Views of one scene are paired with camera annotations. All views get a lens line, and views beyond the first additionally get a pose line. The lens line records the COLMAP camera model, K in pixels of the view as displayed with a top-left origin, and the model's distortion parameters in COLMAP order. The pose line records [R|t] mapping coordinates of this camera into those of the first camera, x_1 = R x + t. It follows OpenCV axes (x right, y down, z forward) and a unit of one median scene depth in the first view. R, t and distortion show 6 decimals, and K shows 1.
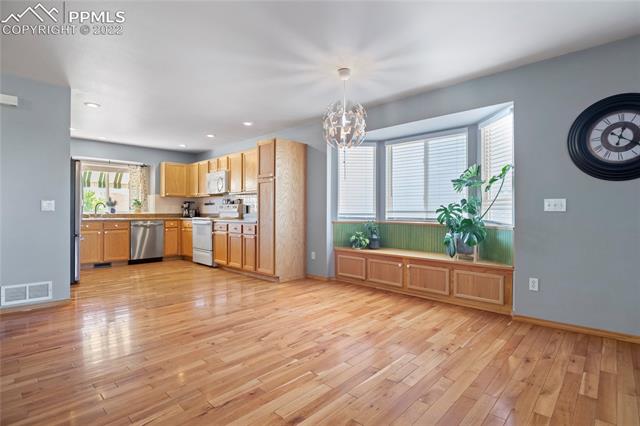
lens RADIAL K [[307.2, 0, 321.8], [0, 307.2, 210.4], [0, 0, 1]] dist [0.000248, -0.000014]
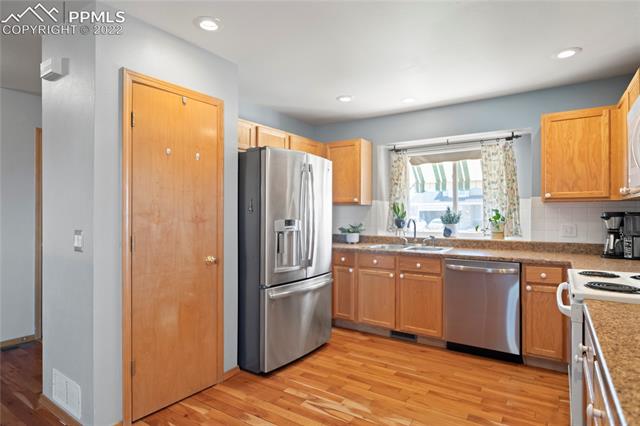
lens RADIAL K [[360.6, 0, 321.4], [0, 360.6, 208.6], [0, 0, 1]] dist [-0.004323, -0.001096]
pose [[0.188809, -0.019537, -0.981820, -0.101509], [-0.000511, 0.999800, -0.019993, -0.026357], [0.982014, 0.004277, 0.188761, 0.625289]]
